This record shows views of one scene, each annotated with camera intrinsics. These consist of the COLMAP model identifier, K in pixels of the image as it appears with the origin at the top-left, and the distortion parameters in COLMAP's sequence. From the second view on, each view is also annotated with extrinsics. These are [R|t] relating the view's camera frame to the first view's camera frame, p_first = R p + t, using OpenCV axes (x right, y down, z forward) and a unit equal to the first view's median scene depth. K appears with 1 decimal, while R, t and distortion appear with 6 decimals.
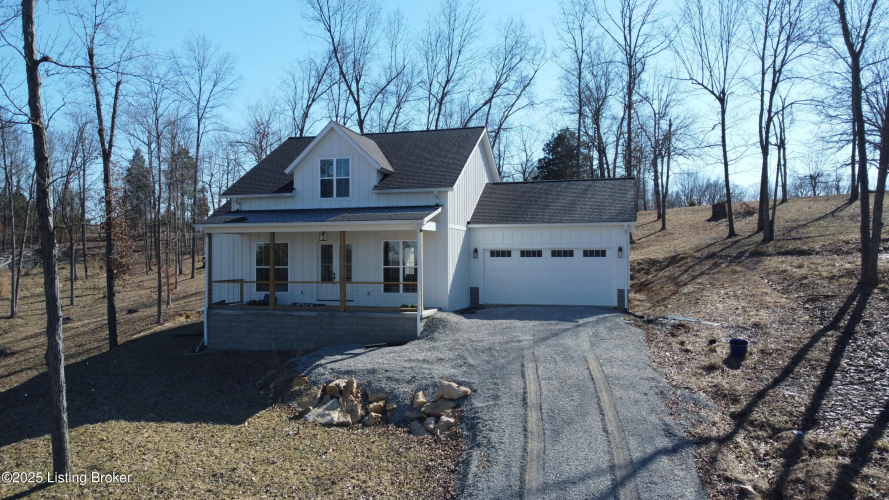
lens RADIAL K [[676.1, 0, 444.5], [0, 676.1, 250.0], [0, 0, 1]] dist [-0.006409, -0.000730]
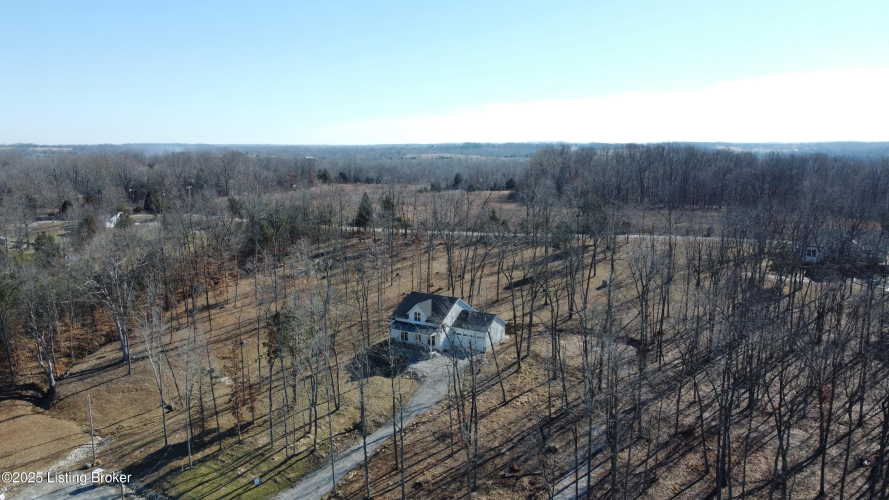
lens RADIAL K [[676.1, 0, 444.5], [0, 676.1, 250.0], [0, 0, 1]] dist [-0.006409, -0.000730]
pose [[0.956181, 0.044027, -0.289447, 1.203714], [0.006905, 0.984963, 0.172628, -1.242860], [0.292695, -0.167062, 0.941499, -2.863944]]
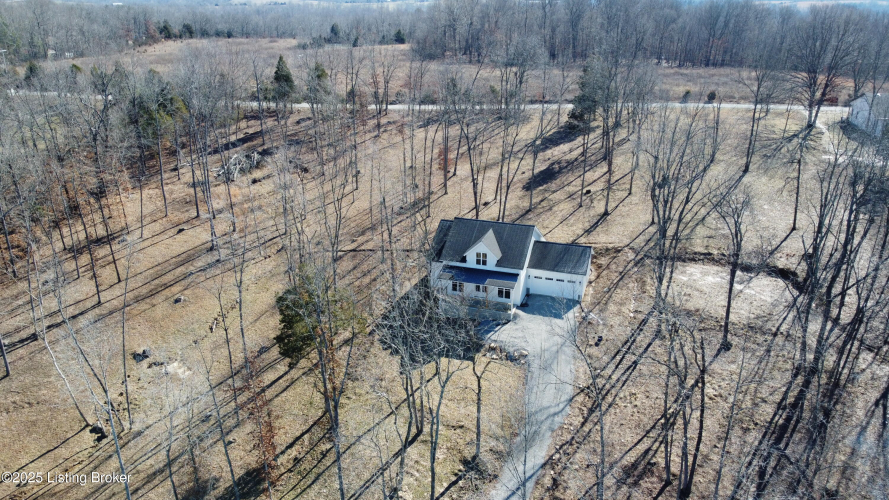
lens RADIAL K [[676.1, 0, 444.5], [0, 676.1, 250.0], [0, 0, 1]] dist [-0.006409, -0.000730]
pose [[0.998520, 0.020943, -0.050186, -0.173119], [-0.000333, 0.925205, 0.379468, -1.220373], [0.054380, -0.378890, 0.923843, -1.637406]]
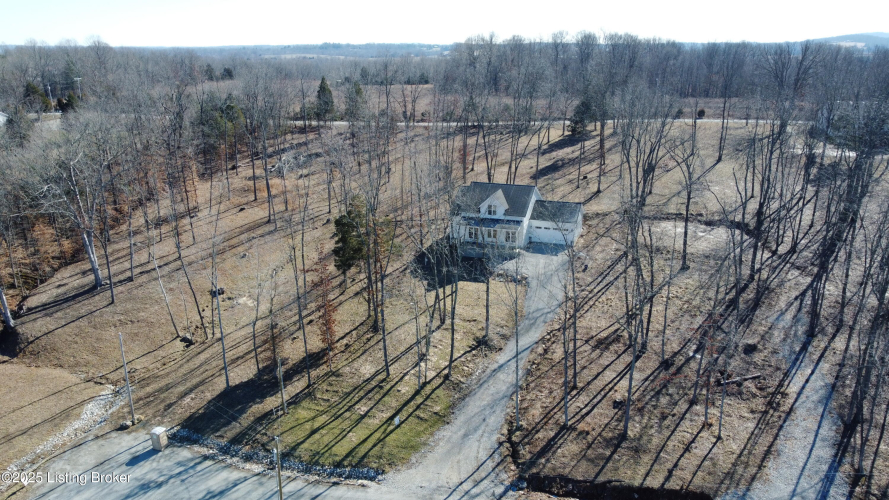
lens RADIAL K [[676.1, 0, 444.5], [0, 676.1, 250.0], [0, 0, 1]] dist [-0.006409, -0.000730]
pose [[0.996433, 0.023543, -0.081036, -0.117632], [0.002445, 0.951837, 0.306594, -0.996757], [0.084351, -0.305699, 0.948384, -2.478021]]
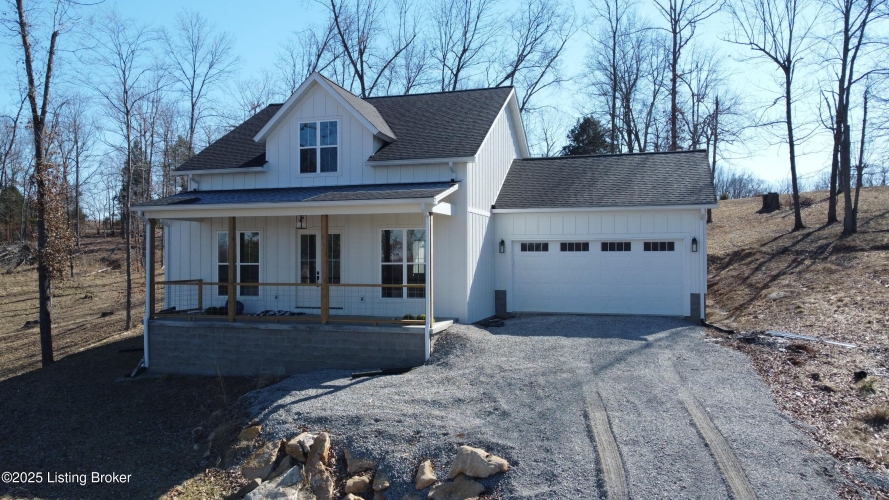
lens RADIAL K [[676.1, 0, 444.5], [0, 676.1, 250.0], [0, 0, 1]] dist [-0.006409, -0.000730]
pose [[0.999785, 0.000666, -0.020733, -0.004197], [-0.000608, 0.999996, 0.002787, 0.007206], [0.020735, -0.002773, 0.999781, 0.237299]]
